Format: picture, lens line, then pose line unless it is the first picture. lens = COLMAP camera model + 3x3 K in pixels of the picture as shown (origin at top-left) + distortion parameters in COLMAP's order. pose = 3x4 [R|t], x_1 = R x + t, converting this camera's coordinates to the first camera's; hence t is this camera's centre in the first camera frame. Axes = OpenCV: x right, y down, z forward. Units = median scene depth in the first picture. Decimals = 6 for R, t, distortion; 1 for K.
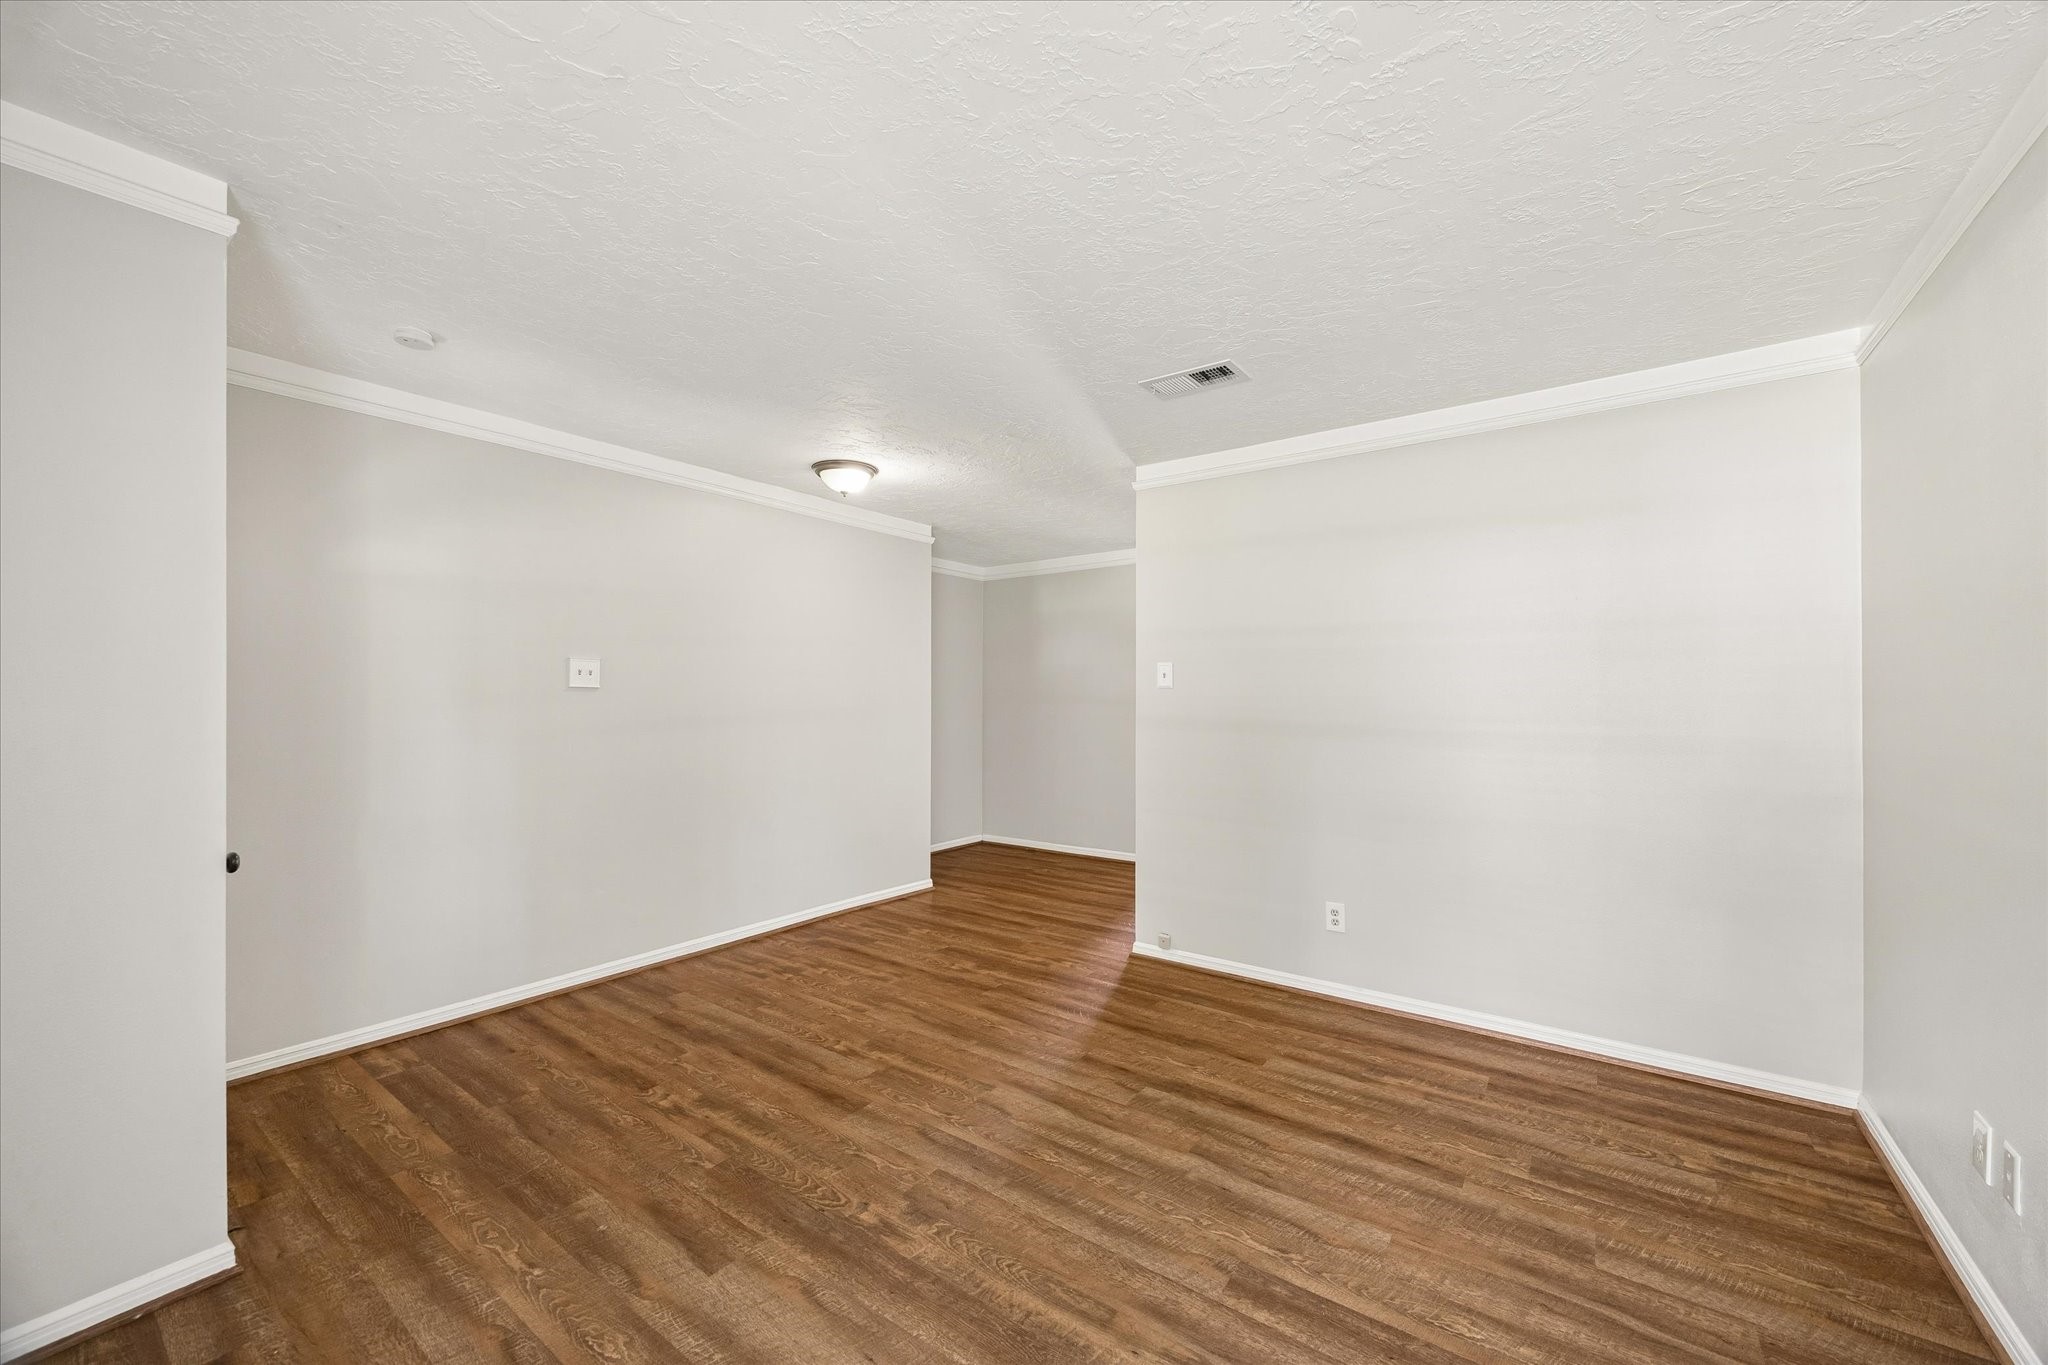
lens RADIAL K [[794.4, 0, 1033.0], [0, 794.4, 684.3], [0, 0, 1]] dist [0.000188, -0.000194]
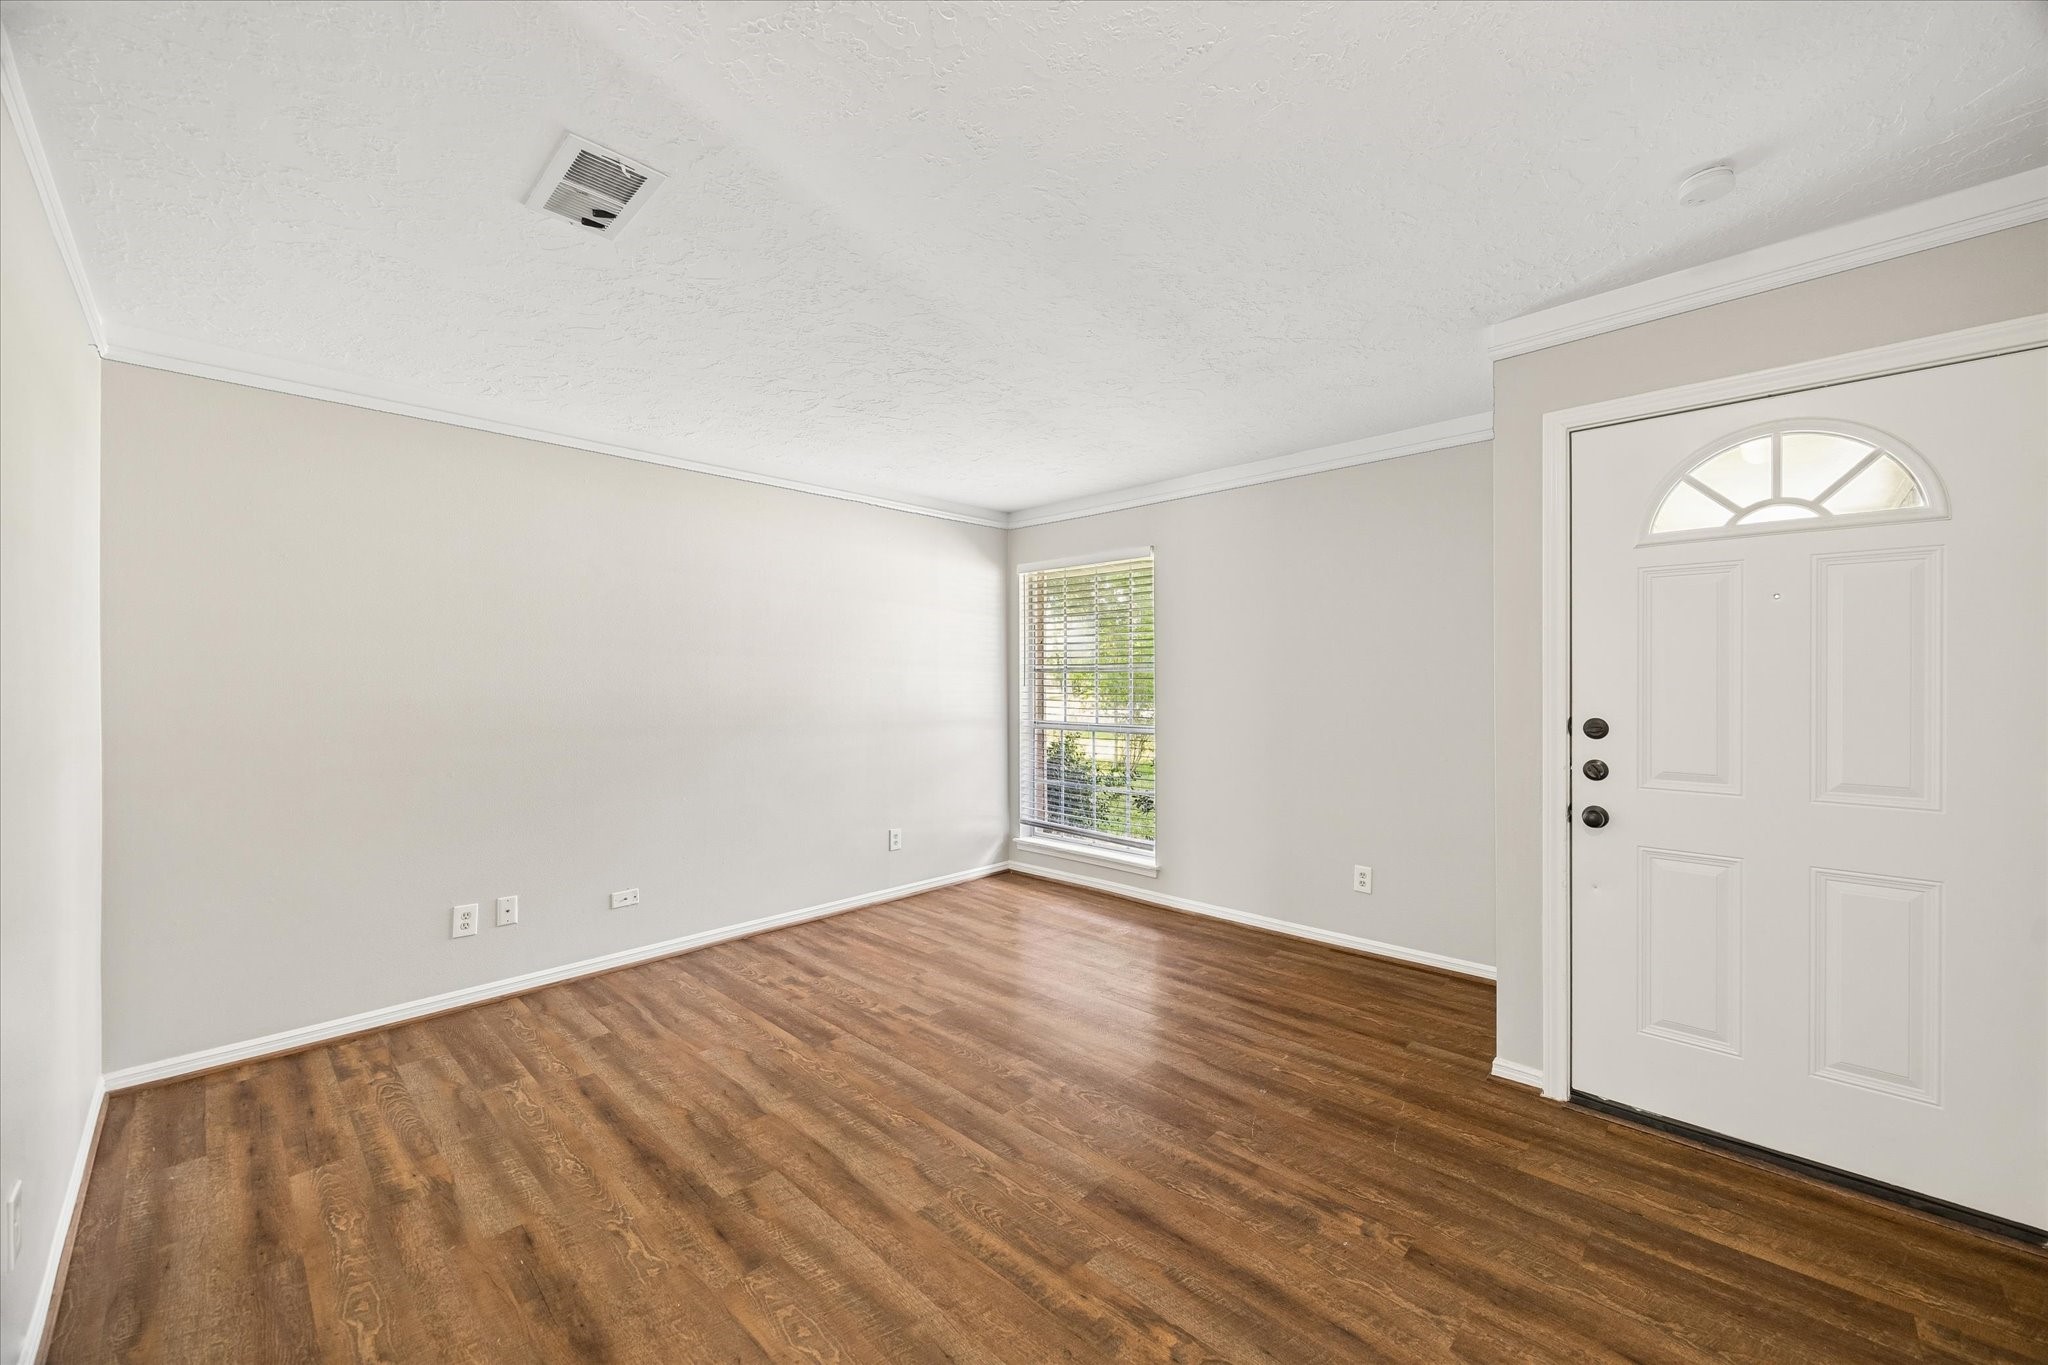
lens RADIAL K [[794.4, 0, 1023.0], [0, 794.4, 682.7], [0, 0, 1]] dist [0.000188, -0.000194]
pose [[-0.989988, 0.004083, 0.141093, -0.269580], [0.002503, 0.999932, -0.011380, 0.026697], [-0.141130, -0.010913, -0.989931, 1.851613]]
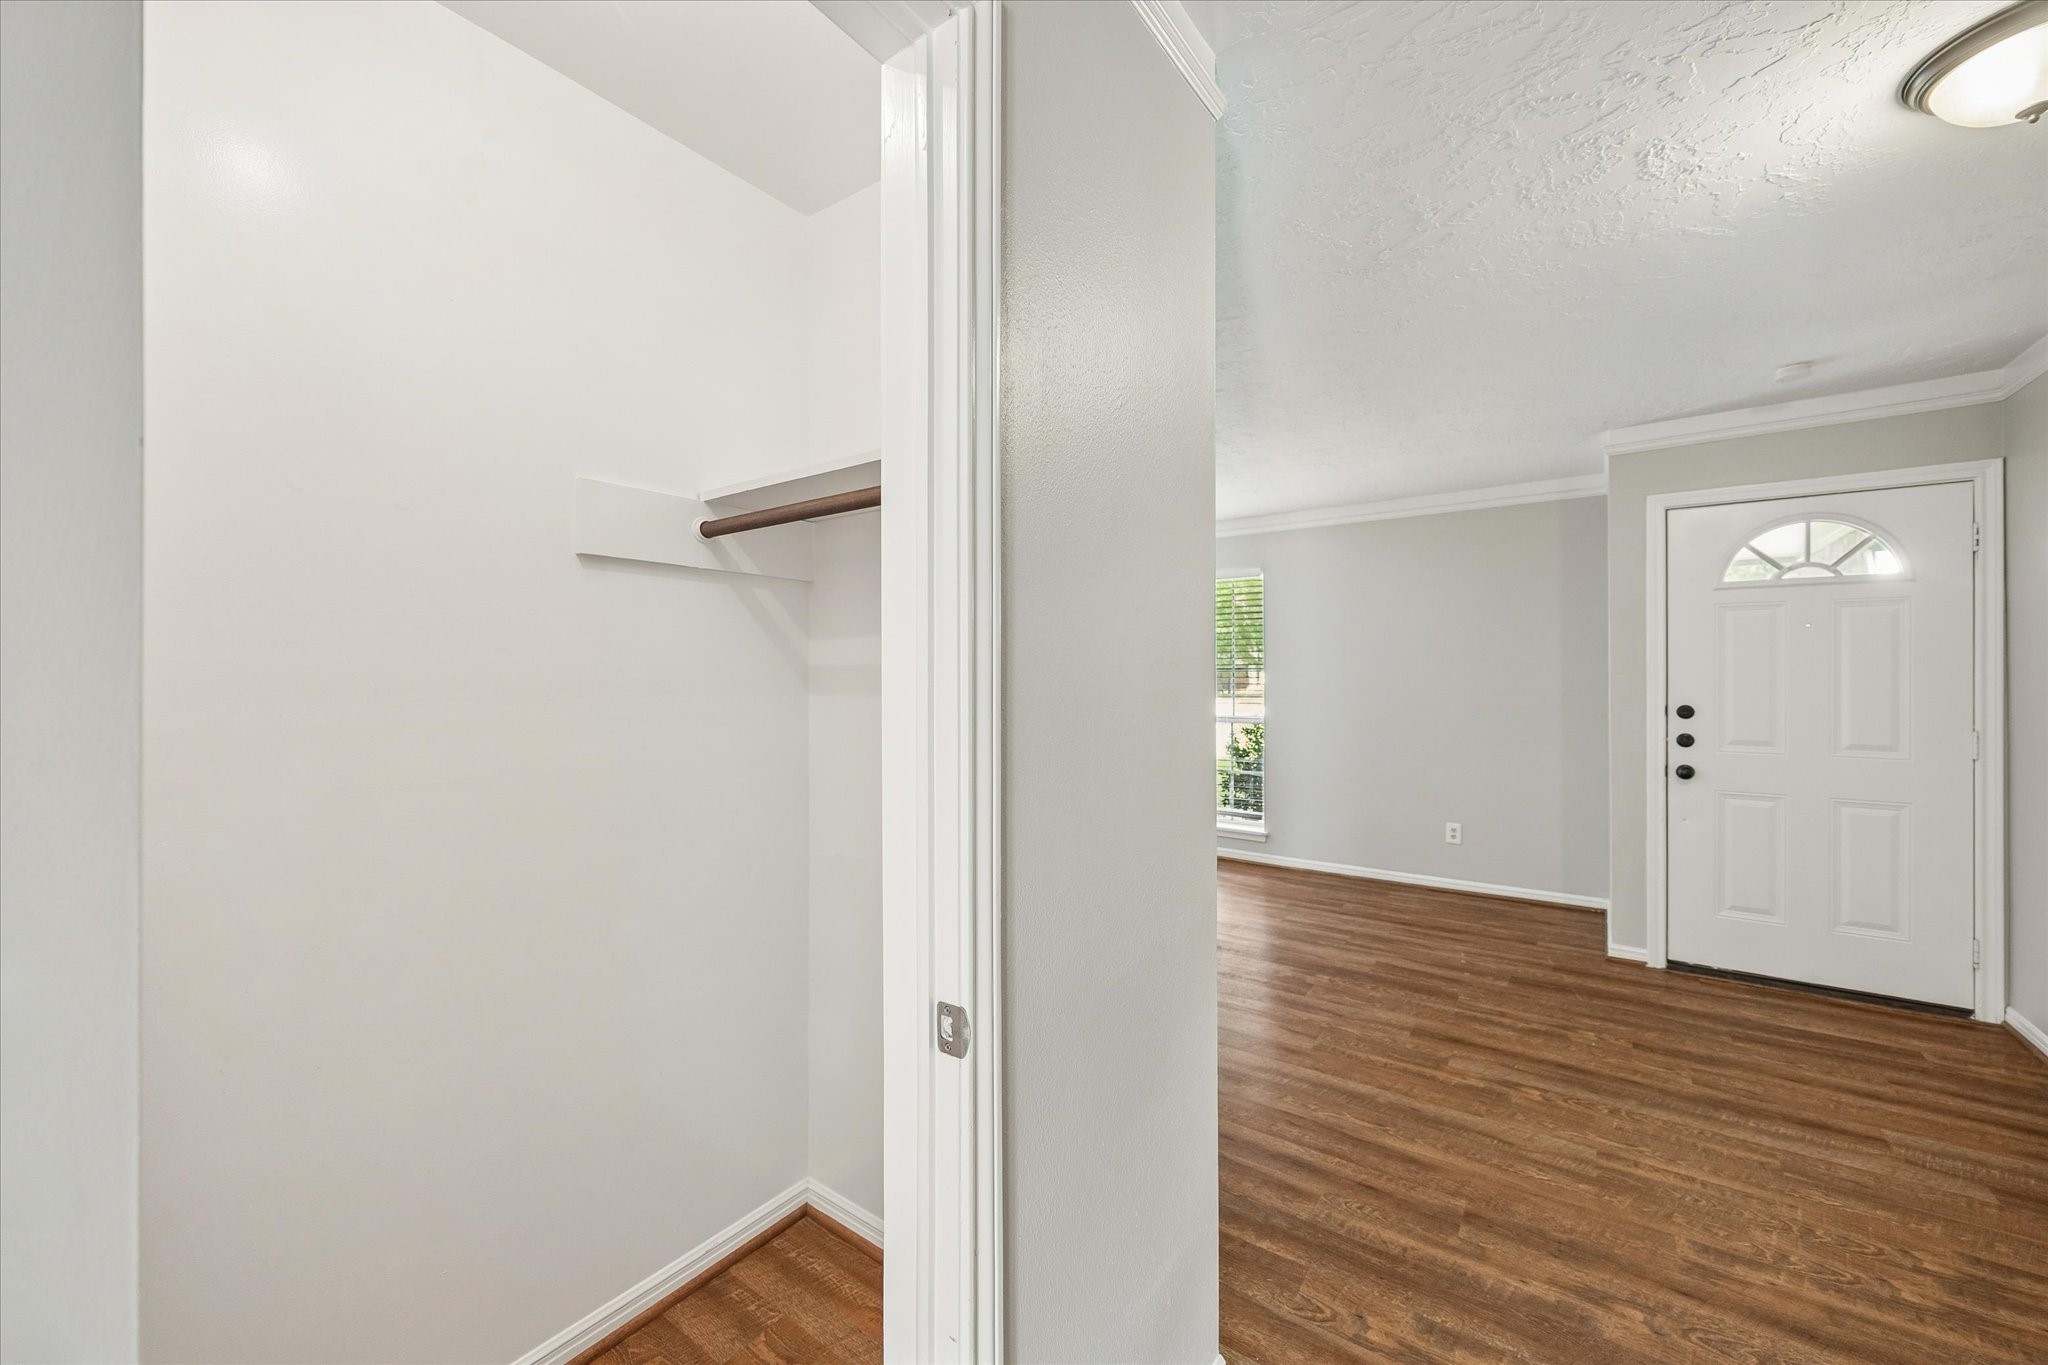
lens RADIAL K [[794.4, 0, 1034.4], [0, 794.4, 676.9], [0, 0, 1]] dist [0.000188, -0.000194]
pose [[-1.000000, 0.000755, -0.000167, 0.344845], [0.000758, 0.999848, -0.017417, 0.034130], [0.000154, -0.017417, -0.999848, 2.221197]]
